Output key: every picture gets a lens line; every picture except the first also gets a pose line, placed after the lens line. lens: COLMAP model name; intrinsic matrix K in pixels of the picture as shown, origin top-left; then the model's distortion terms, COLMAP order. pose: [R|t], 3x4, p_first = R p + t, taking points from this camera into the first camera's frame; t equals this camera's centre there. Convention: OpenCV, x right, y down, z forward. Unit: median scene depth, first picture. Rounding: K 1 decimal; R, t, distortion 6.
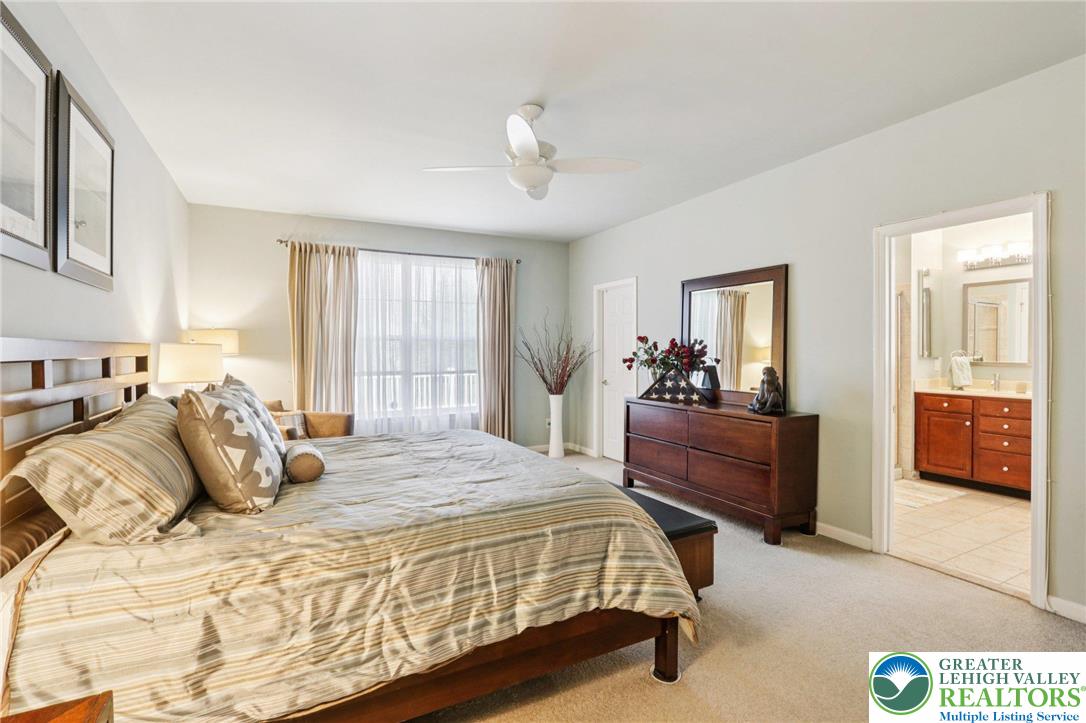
lens RADIAL K [[512.0, 0, 535.3], [0, 512.0, 357.0], [0, 0, 1]] dist [-0.015562, 0.004509]
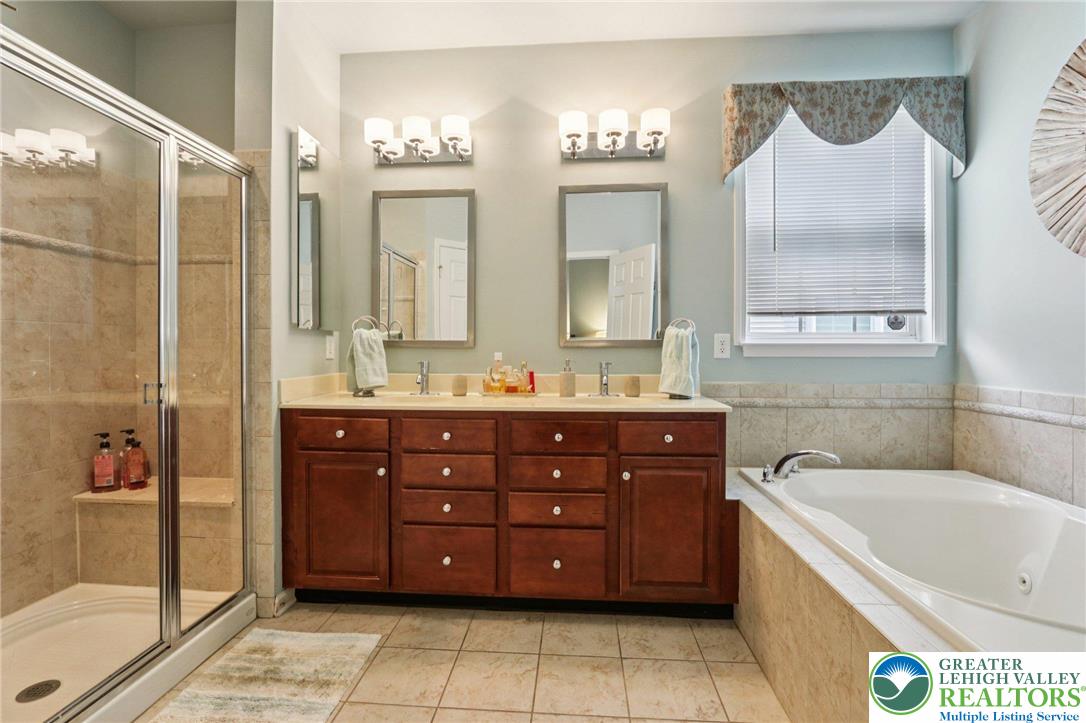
lens RADIAL K [[512.0, 0, 542.5], [0, 512.0, 354.4], [0, 0, 1]] dist [-0.015562, 0.004509]
pose [[0.531174, -0.005788, 0.847243, 0.503079], [0.006409, 0.999976, 0.002813, 0.024169], [-0.847238, 0.003936, 0.531199, 0.588327]]
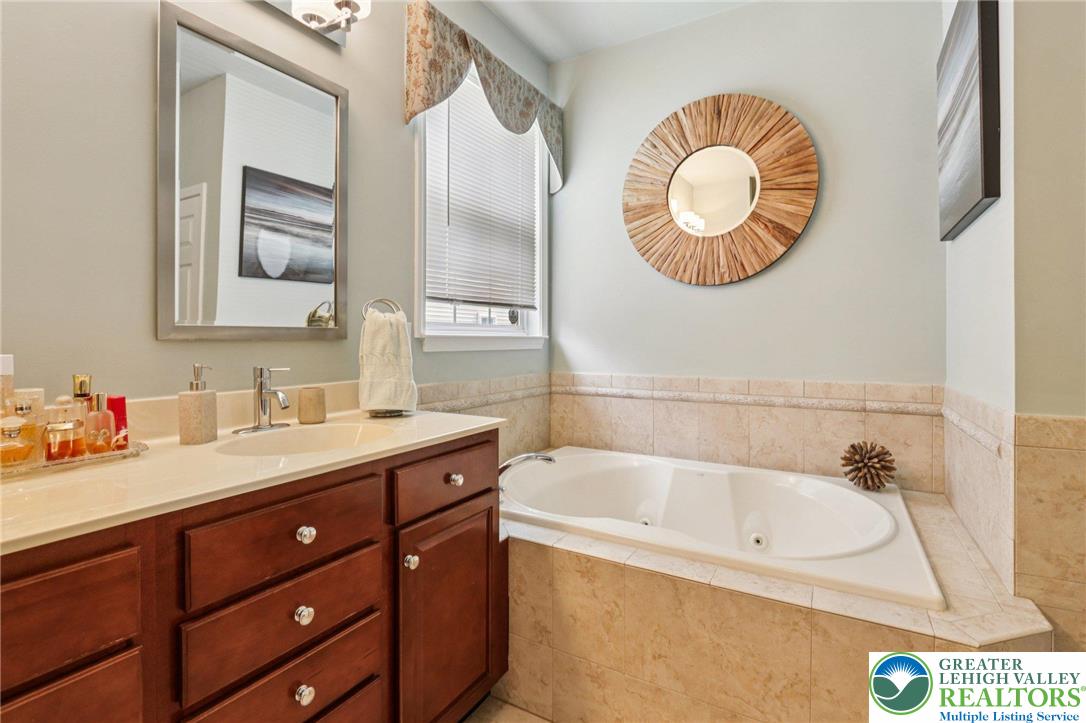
lens RADIAL K [[512.0, 0, 536.1], [0, 512.0, 338.4], [0, 0, 1]] dist [-0.015562, 0.004509]
pose [[-0.521882, 0.007769, 0.852982, 0.652482], [0.010424, 0.999942, -0.002730, 0.020648], [-0.852954, 0.007466, -0.521933, 0.823216]]
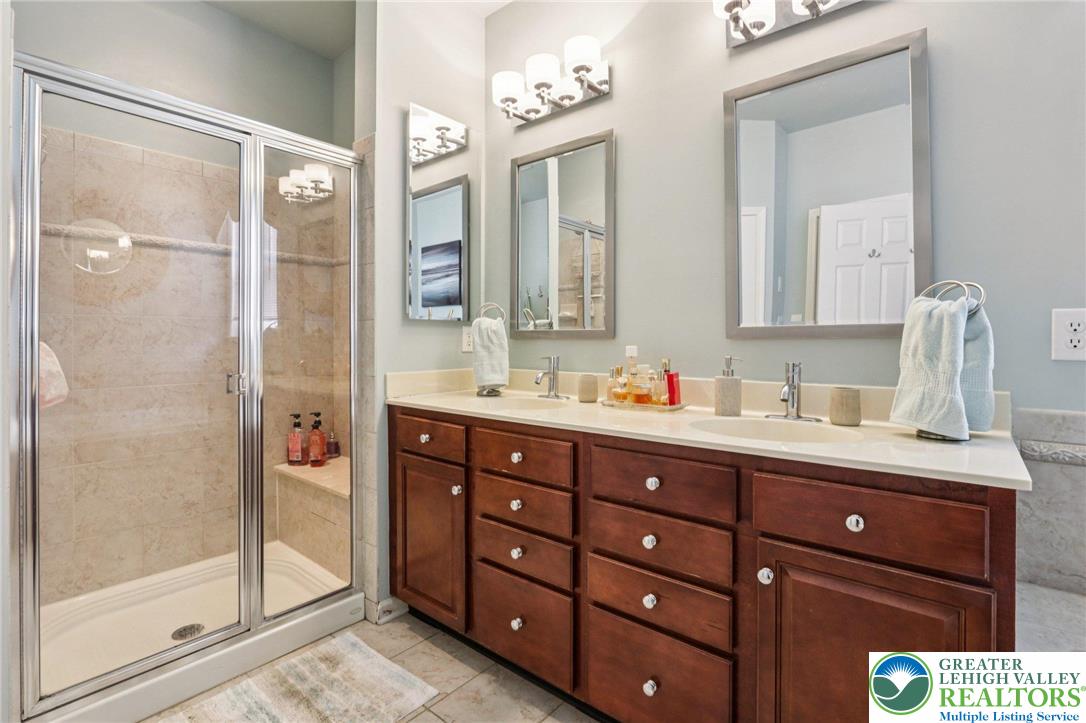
lens RADIAL K [[512.0, 0, 540.5], [0, 512.0, 342.4], [0, 0, 1]] dist [-0.015562, 0.004509]
pose [[0.930080, -0.000148, 0.367358, 0.714106], [0.002749, 0.999975, -0.006556, 0.023392], [-0.367348, 0.007108, 0.930057, 0.580031]]
